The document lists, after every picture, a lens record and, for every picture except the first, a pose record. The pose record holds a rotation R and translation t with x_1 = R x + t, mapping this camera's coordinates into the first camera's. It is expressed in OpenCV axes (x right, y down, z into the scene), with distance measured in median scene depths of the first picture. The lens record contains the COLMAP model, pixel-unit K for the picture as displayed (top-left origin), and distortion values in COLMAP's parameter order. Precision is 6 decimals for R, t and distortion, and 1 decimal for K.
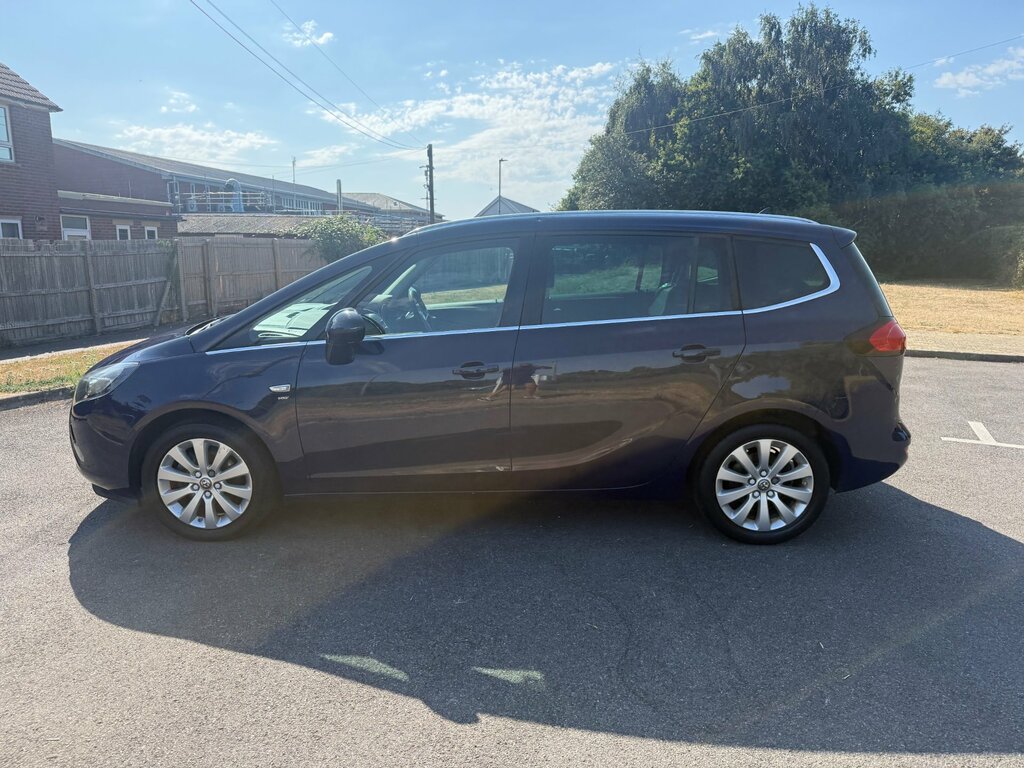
lens RADIAL K [[728.2, 0, 510.1], [0, 728.2, 386.6], [0, 0, 1]] dist [0.002252, -0.007031]
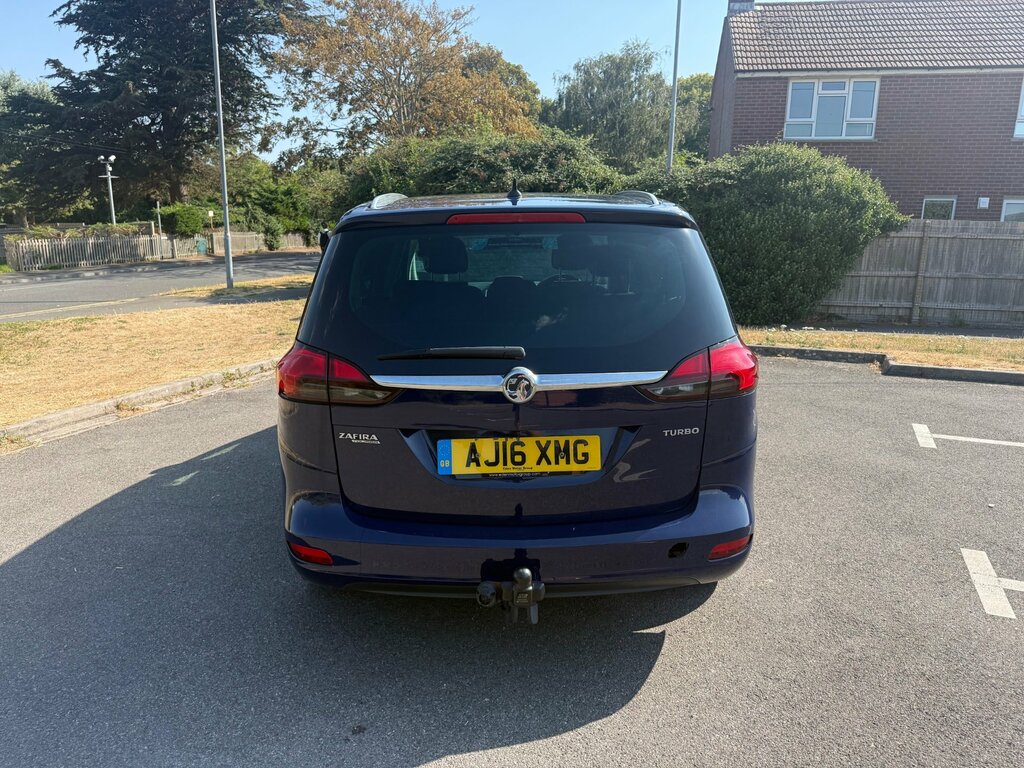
lens RADIAL K [[728.2, 0, 510.1], [0, 728.2, 386.6], [0, 0, 1]] dist [0.002252, -0.007031]
pose [[0.028107, 0.218039, -0.975535, 1.178427], [-0.193214, 0.958701, 0.208710, -0.231223], [0.980754, 0.182621, 0.069075, 1.132559]]
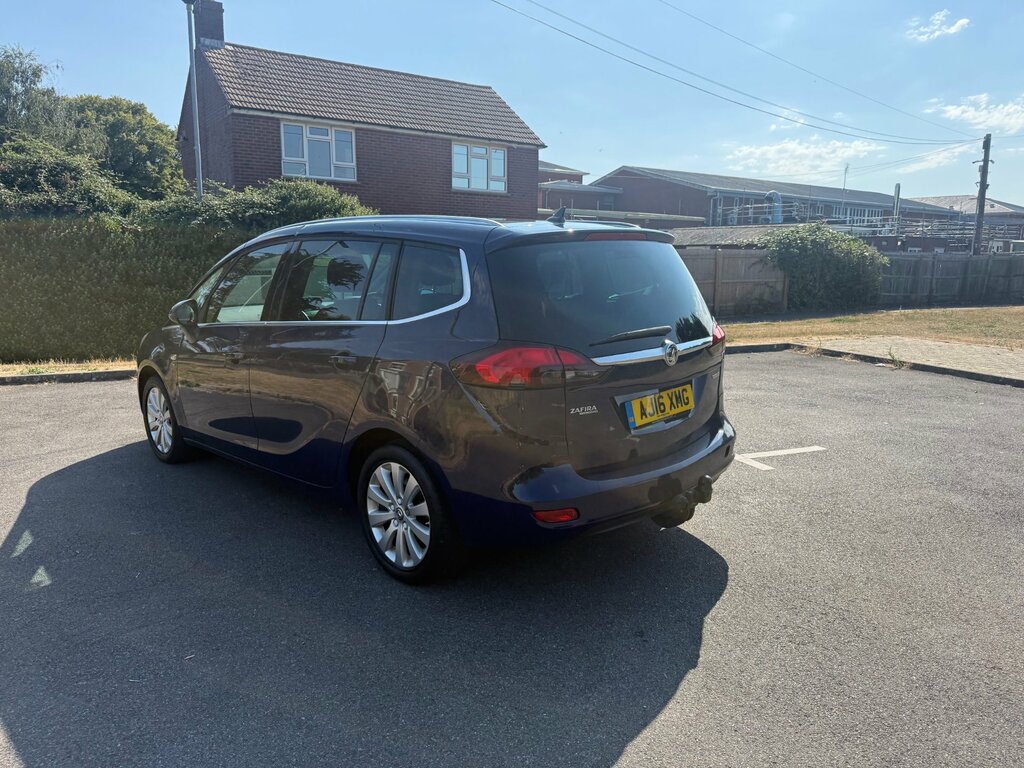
lens RADIAL K [[722.6, 0, 509.2], [0, 722.6, 381.3], [0, 0, 1]] dist [0.030361, -0.042109]
pose [[0.723833, 0.115585, -0.680225, 1.030538], [-0.130230, 0.991035, 0.029819, -0.072356], [0.677574, 0.067002, 0.732397, 0.417952]]
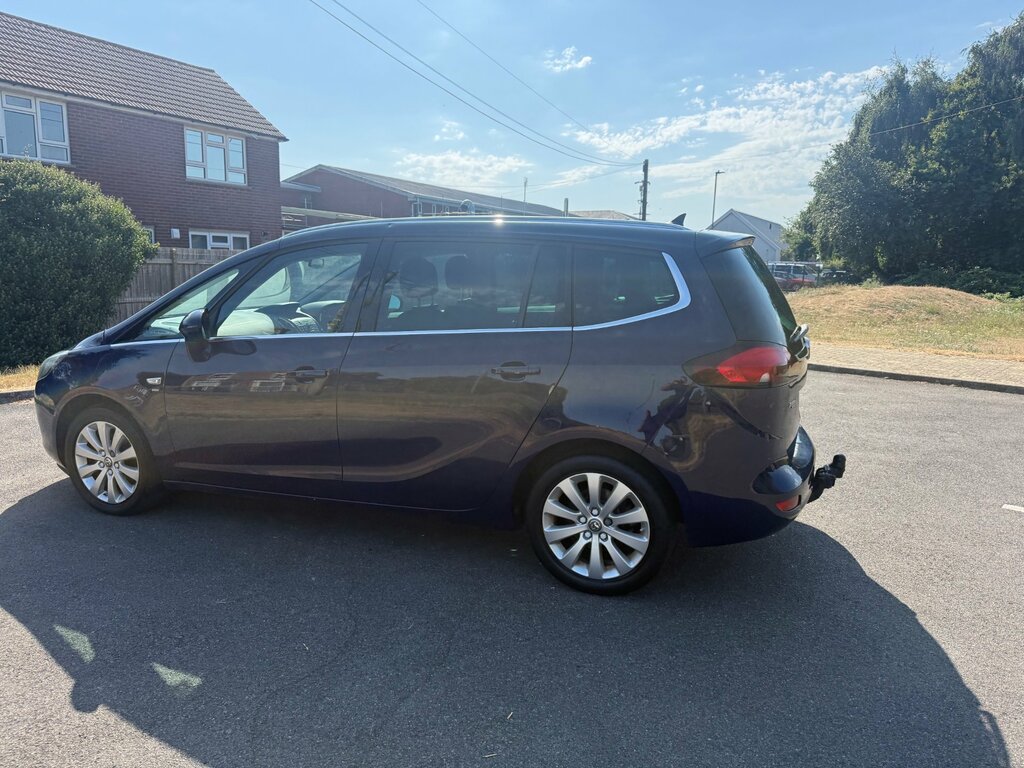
lens RADIAL K [[721.3, 0, 509.5], [0, 721.3, 386.6], [0, 0, 1]] dist [0.028856, -0.040882]
pose [[0.946726, 0.064833, -0.315446, 0.509612], [-0.071317, 0.997413, -0.009044, -0.016461], [0.314044, 0.031059, 0.948900, 0.134340]]
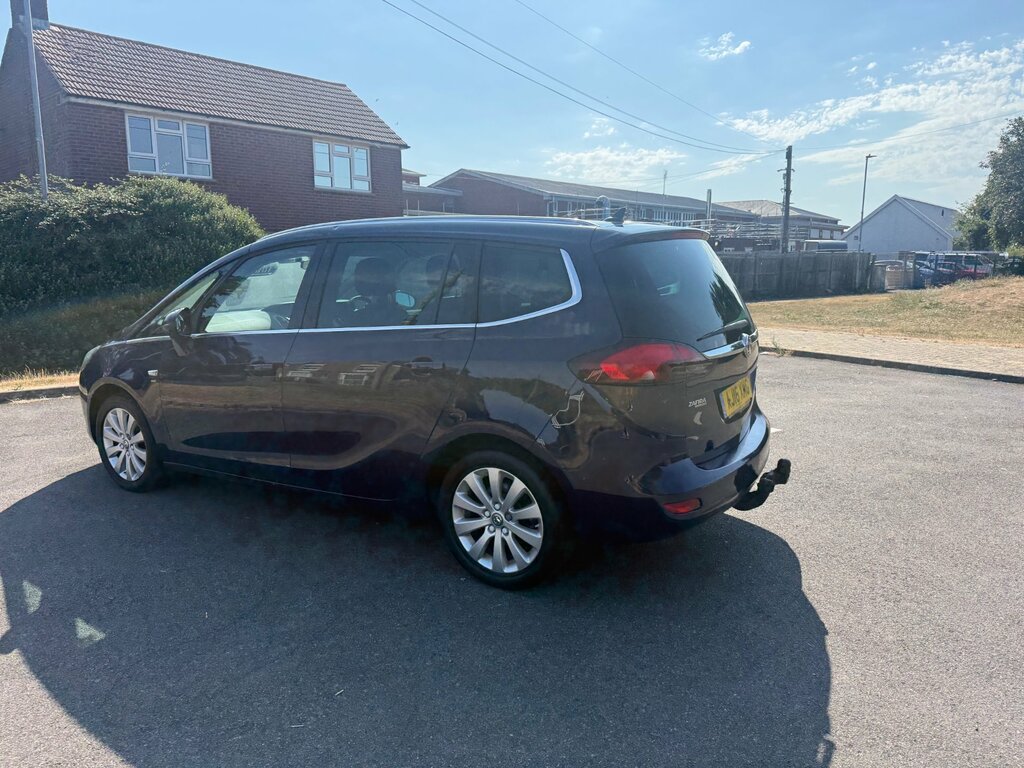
lens RADIAL K [[722.6, 0, 509.2], [0, 722.6, 381.3], [0, 0, 1]] dist [0.030361, -0.042109]
pose [[0.862748, 0.075620, -0.499947, 0.781591], [-0.085600, 0.996325, 0.002982, -0.036639], [0.498335, 0.040222, 0.866051, 0.233901]]
